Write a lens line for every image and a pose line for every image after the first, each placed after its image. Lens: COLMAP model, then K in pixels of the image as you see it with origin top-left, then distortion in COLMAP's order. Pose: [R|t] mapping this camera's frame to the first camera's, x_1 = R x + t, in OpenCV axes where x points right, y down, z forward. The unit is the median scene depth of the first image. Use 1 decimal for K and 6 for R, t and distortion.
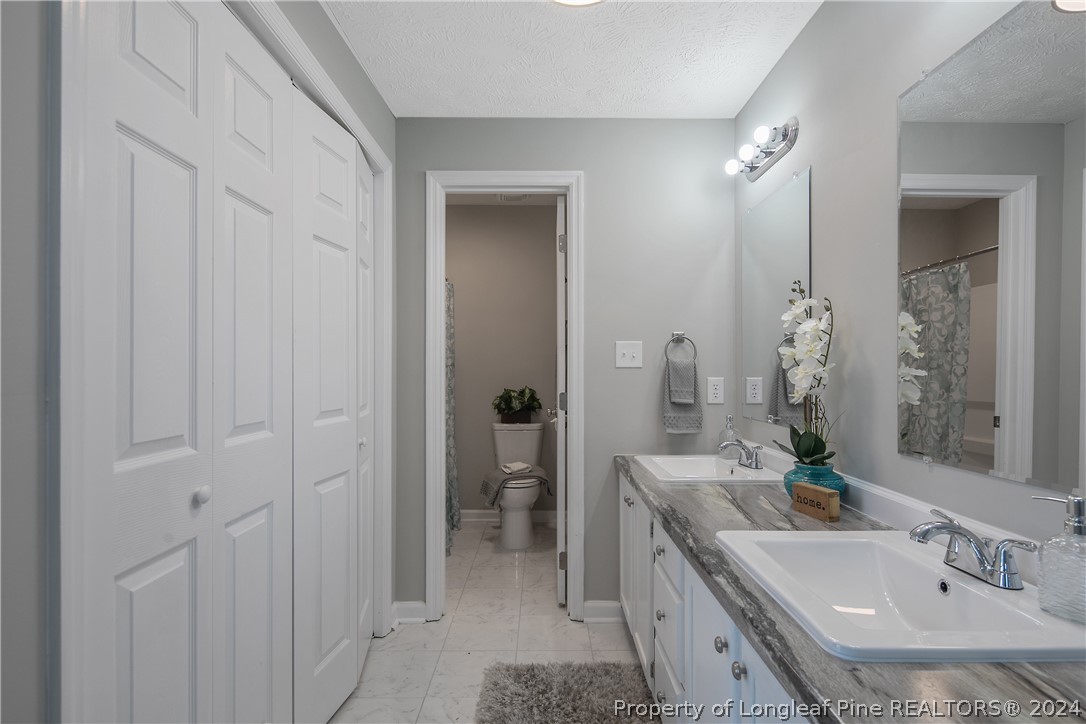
lens RADIAL K [[527.7, 0, 547.4], [0, 527.7, 367.3], [0, 0, 1]] dist [0.000780, -0.001221]
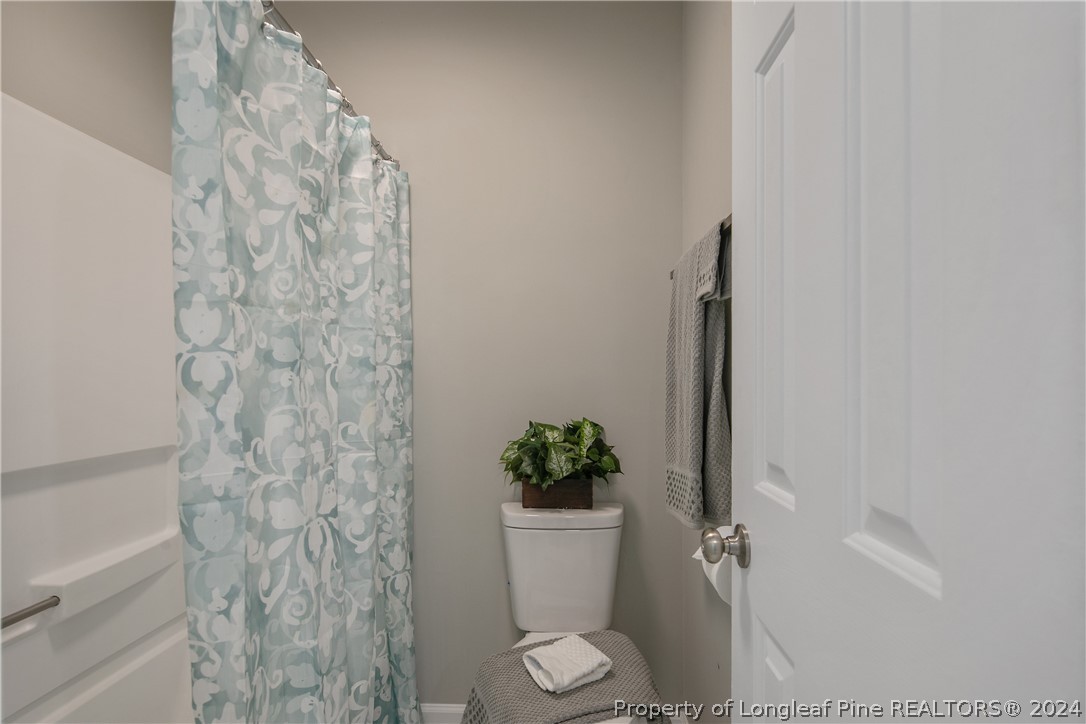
lens RADIAL K [[527.7, 0, 539.0], [0, 527.7, 372.7], [0, 0, 1]] dist [0.000780, -0.001221]
pose [[0.998762, 0.001155, -0.049722, -0.085251], [-0.001179, 0.999999, -0.000453, 0.002215], [0.049722, 0.000511, 0.998763, 0.928517]]
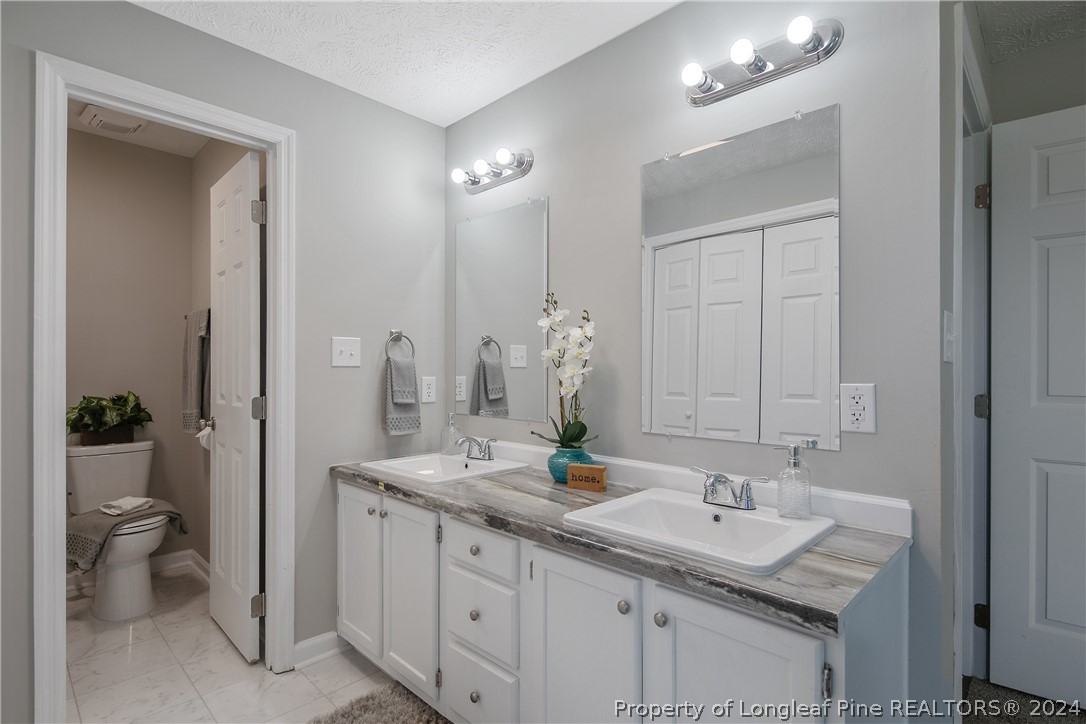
lens RADIAL K [[527.7, 0, 542.9], [0, 527.7, 367.9], [0, 0, 1]] dist [0.000780, -0.001221]
pose [[0.697921, 0.004056, 0.716163, -0.253154], [-0.004816, 0.999988, -0.000970, 0.002041], [-0.716159, -0.002772, 0.697932, 0.131672]]
